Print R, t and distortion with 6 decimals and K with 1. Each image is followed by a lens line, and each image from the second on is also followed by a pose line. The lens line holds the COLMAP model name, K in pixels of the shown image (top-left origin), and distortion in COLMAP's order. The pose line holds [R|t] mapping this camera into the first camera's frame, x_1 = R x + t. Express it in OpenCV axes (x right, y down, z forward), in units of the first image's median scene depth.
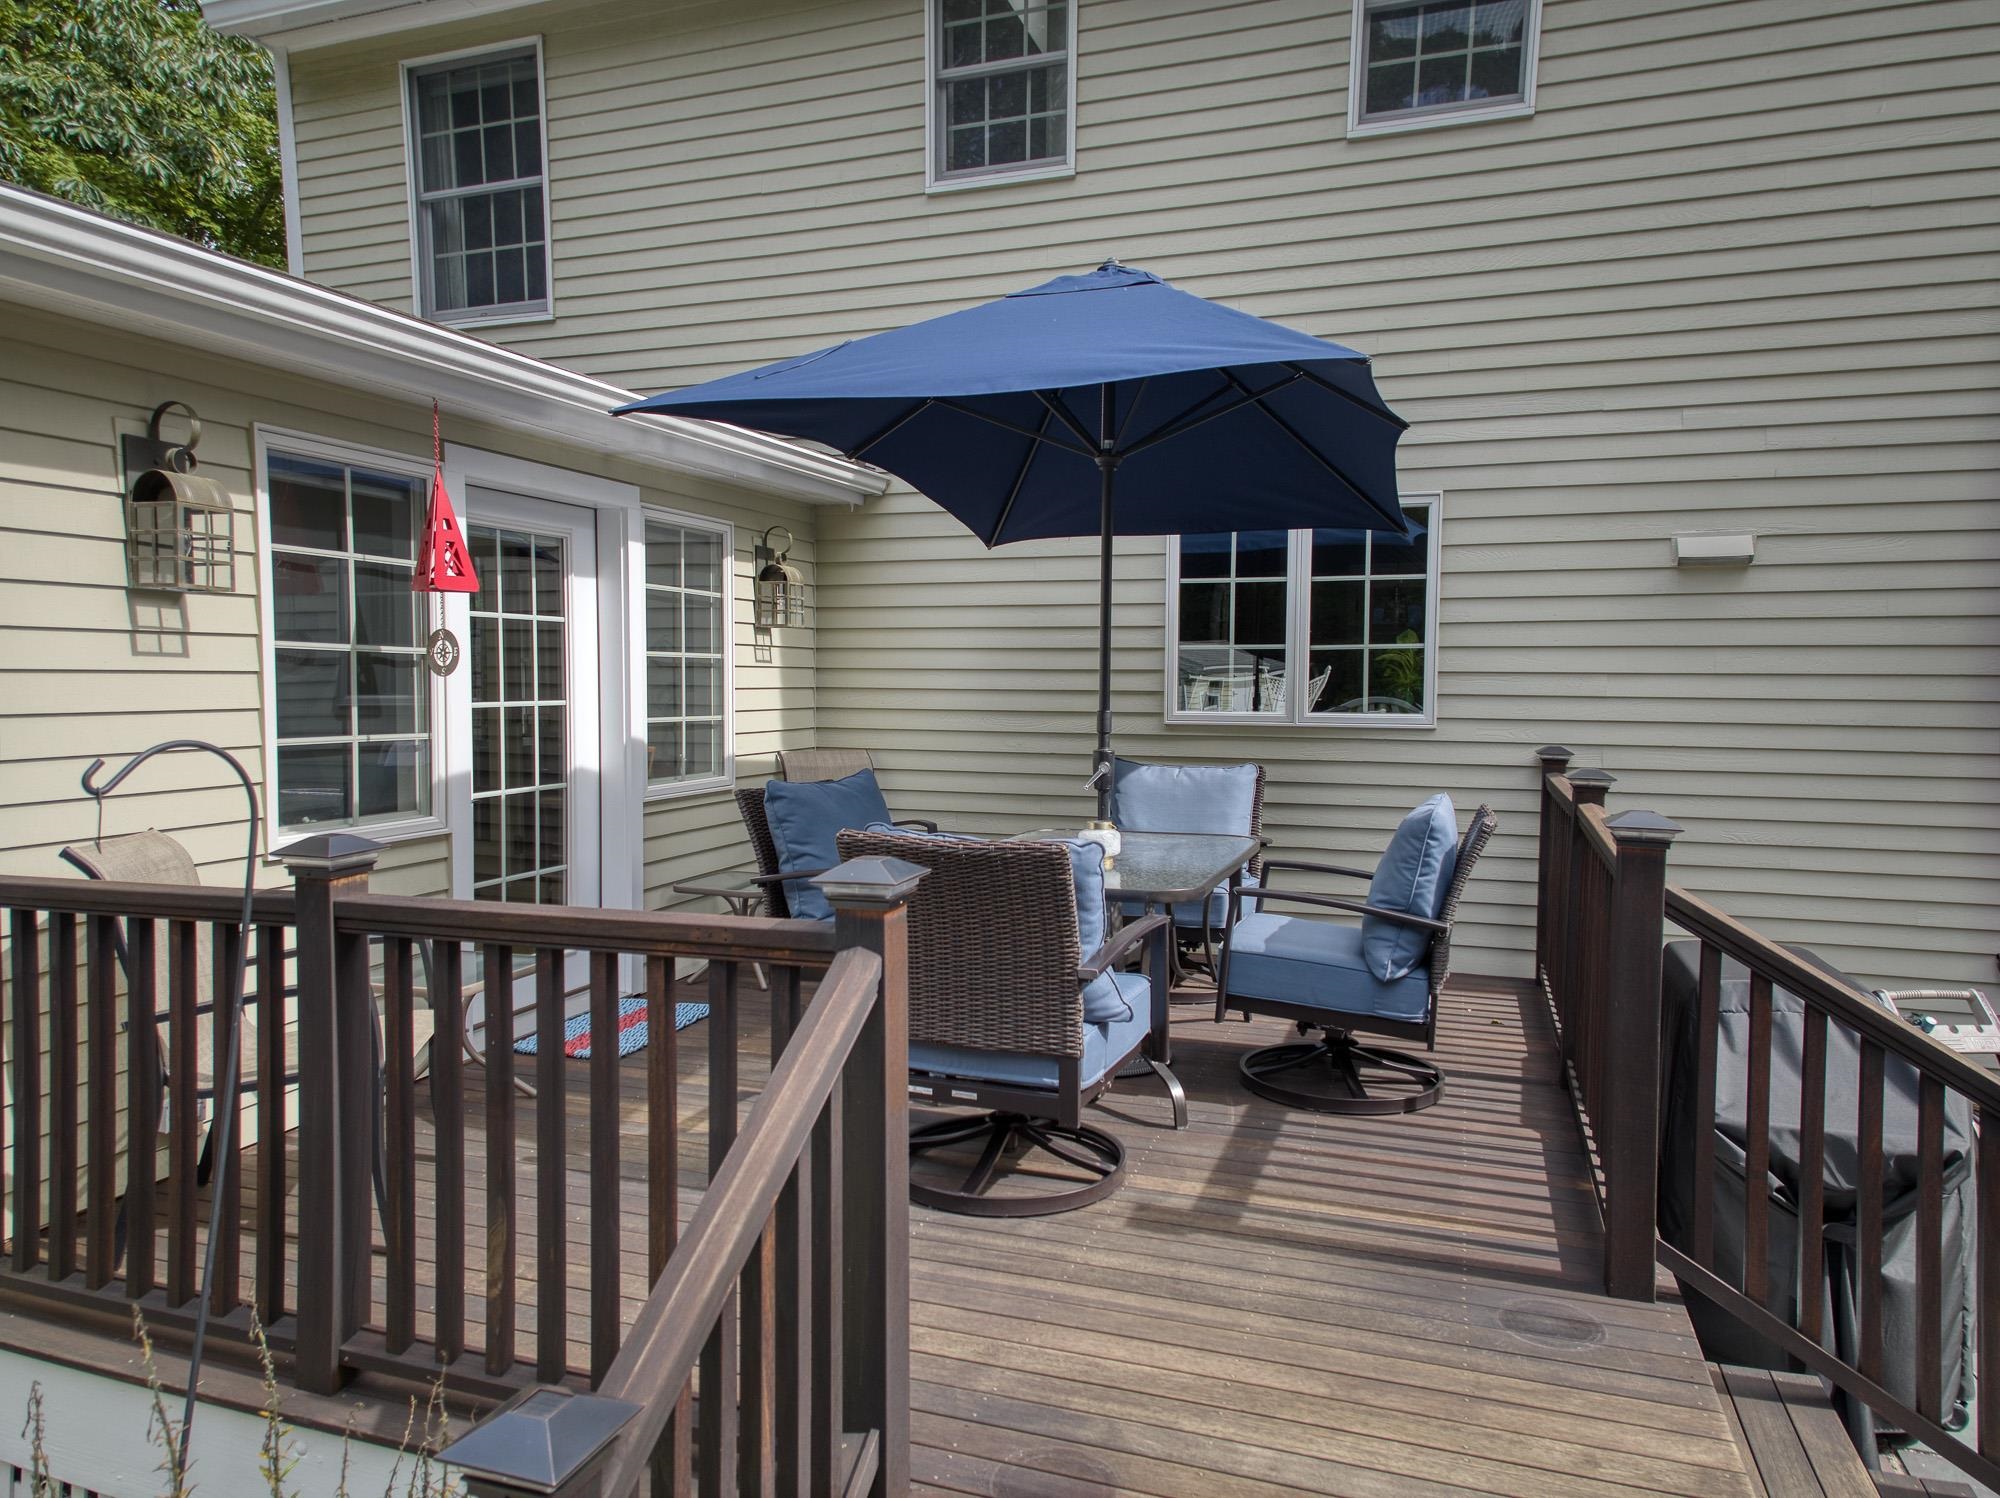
lens RADIAL K [[1376.0, 0, 1000.0], [0, 1376.0, 749.0], [0, 0, 1]] dist [-0.049819, -0.003234]
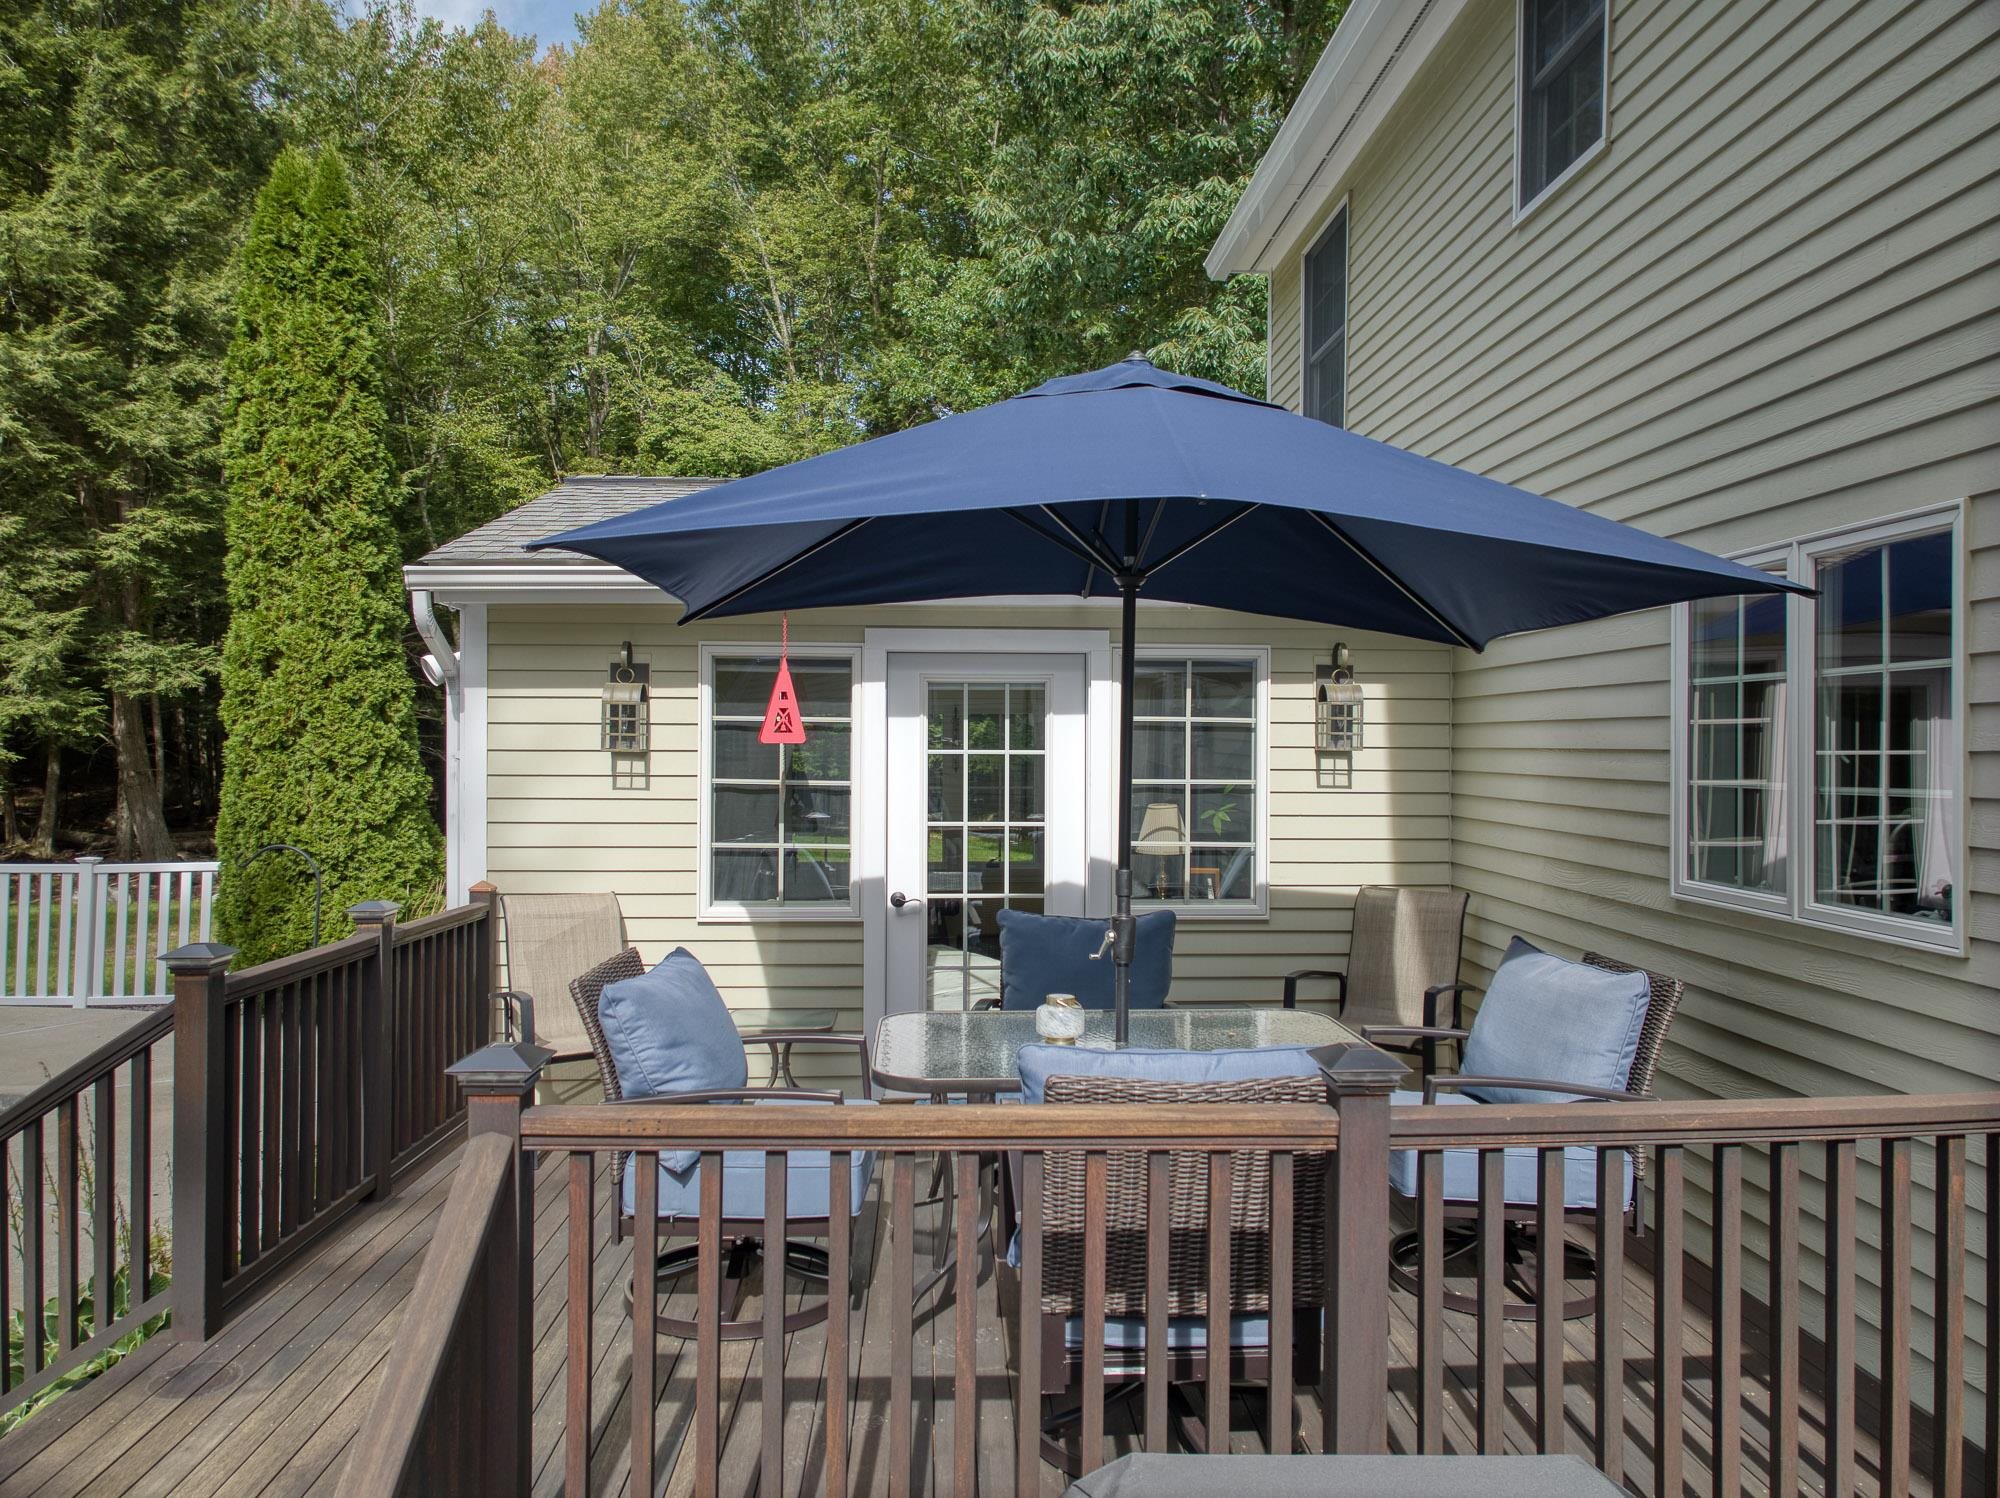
lens RADIAL K [[1376.0, 0, 1000.0], [0, 1376.0, 749.0], [0, 0, 1]] dist [-0.049819, -0.003234]
pose [[0.344854, 0.004742, -0.938644, 0.766339], [-0.048777, 0.998727, -0.012875, -0.081393], [0.937388, 0.050224, 0.344646, 0.570867]]
